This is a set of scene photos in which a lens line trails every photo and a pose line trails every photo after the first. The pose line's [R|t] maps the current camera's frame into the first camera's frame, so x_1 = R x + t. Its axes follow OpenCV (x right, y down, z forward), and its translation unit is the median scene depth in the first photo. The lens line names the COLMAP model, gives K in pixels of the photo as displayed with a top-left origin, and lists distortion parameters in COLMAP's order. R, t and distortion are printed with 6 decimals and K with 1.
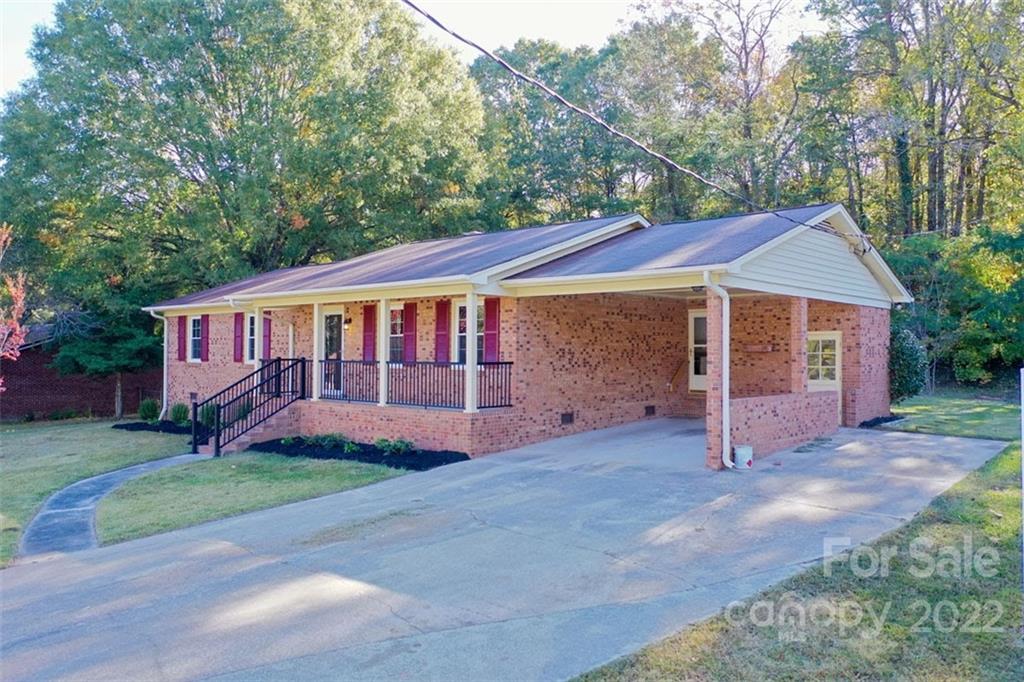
lens RADIAL K [[831.5, 0, 512.0], [0, 831.5, 341.0], [0, 0, 1]] dist [-0.000559, 0.000005]
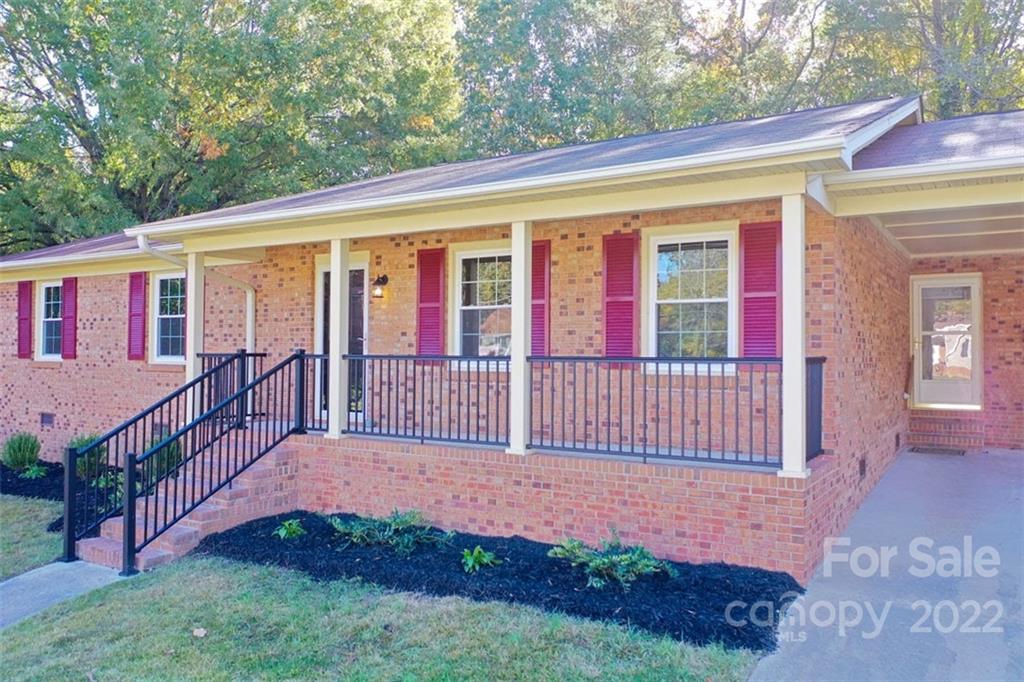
lens RADIAL K [[831.9, 0, 514.4], [0, 831.9, 327.2], [0, 0, 1]] dist [0.007437, -0.000625]
pose [[0.985172, 0.000980, 0.171568, -0.207707], [0.000853, 0.999943, -0.010607, 0.011222], [-0.171568, 0.010596, 0.985115, 0.475902]]
